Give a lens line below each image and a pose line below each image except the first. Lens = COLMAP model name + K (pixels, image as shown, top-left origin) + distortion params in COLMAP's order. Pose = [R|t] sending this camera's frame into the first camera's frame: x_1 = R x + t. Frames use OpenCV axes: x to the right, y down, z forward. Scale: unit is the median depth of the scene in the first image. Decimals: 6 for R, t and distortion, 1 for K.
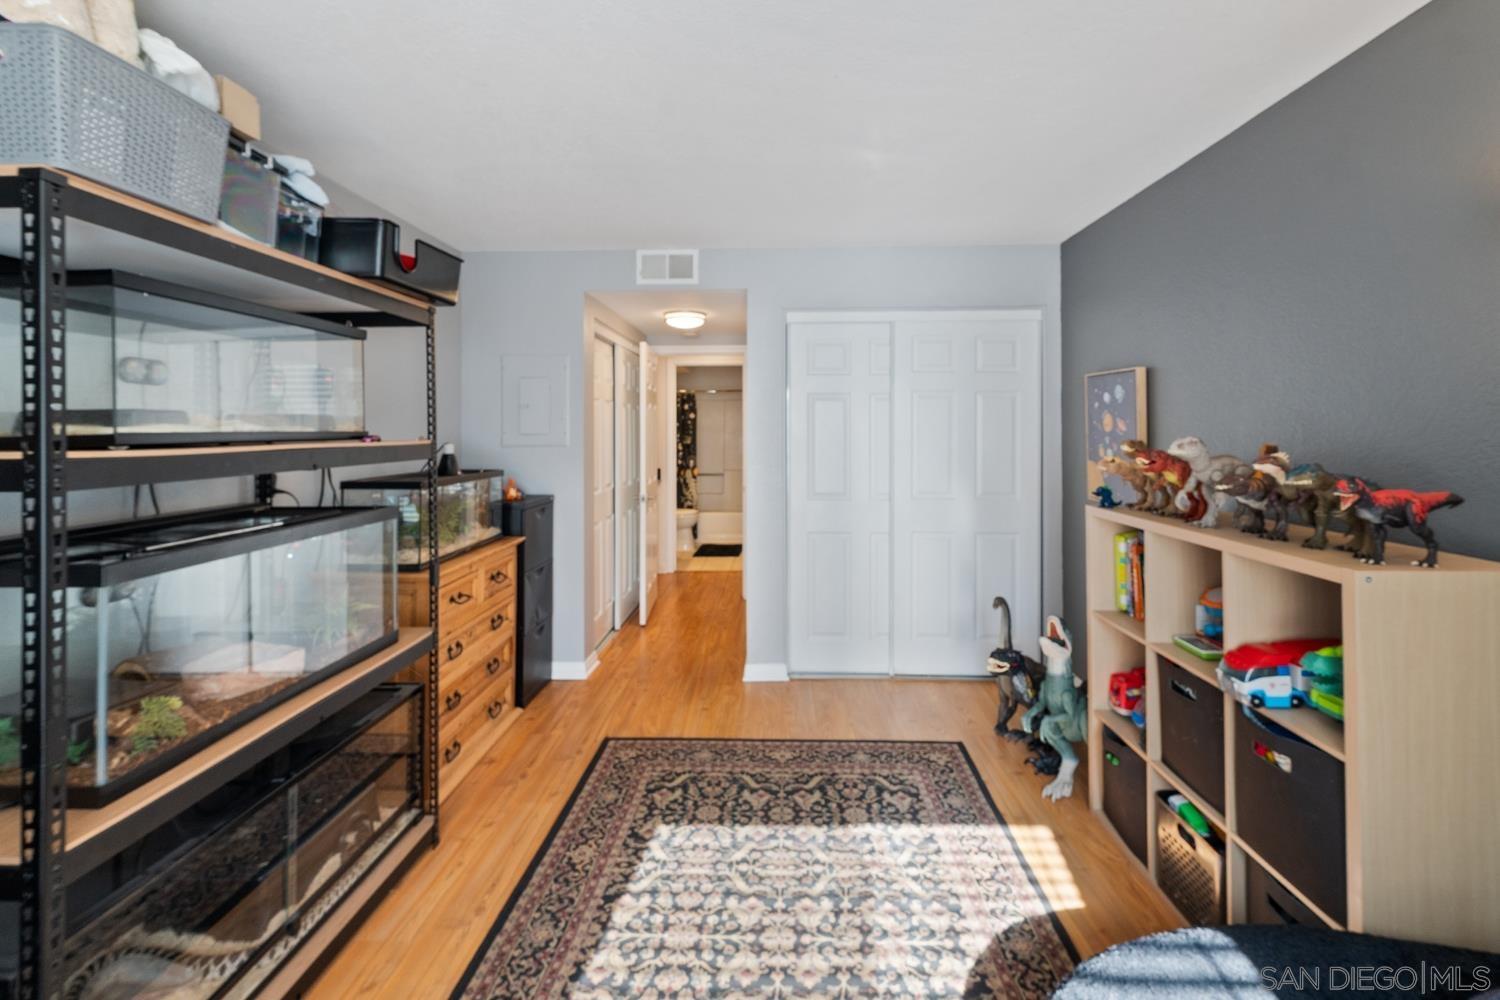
lens RADIAL K [[648.7, 0, 746.9], [0, 648.7, 446.2], [0, 0, 1]] dist [0.002543, 0.000617]
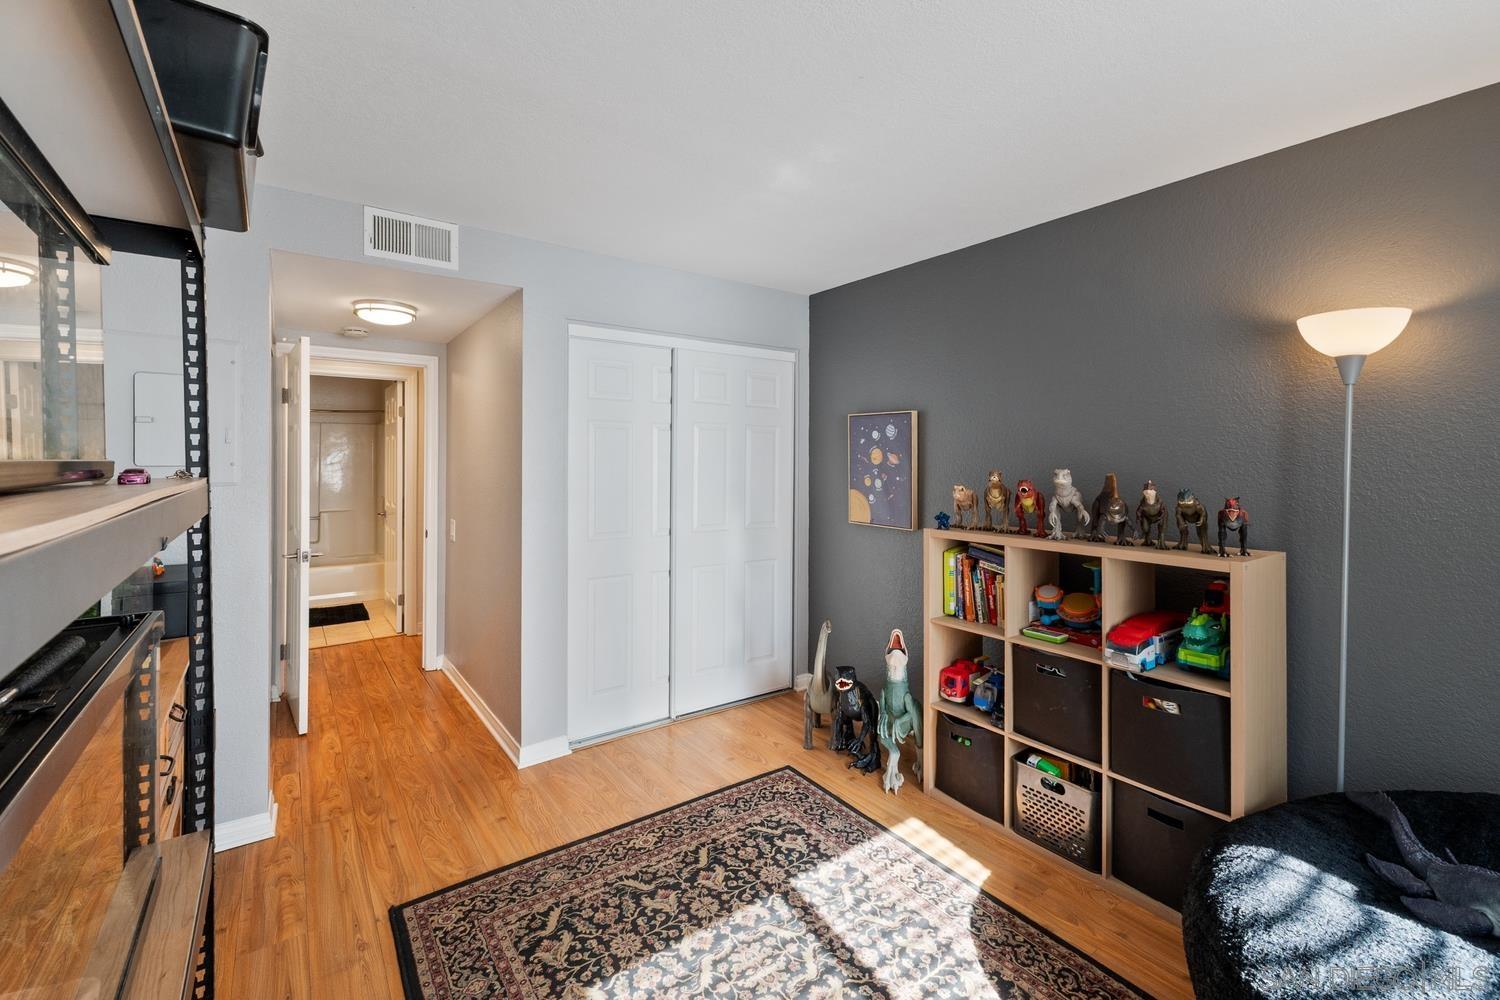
lens RADIAL K [[640.8, 0, 748.7], [0, 640.8, 478.2], [0, 0, 1]] dist [0.001907, -0.000116]
pose [[0.789153, -0.010550, 0.614106, -0.443483], [0.010290, 0.999939, 0.003955, -0.005744], [-0.614110, 0.003198, 0.789214, 0.309000]]
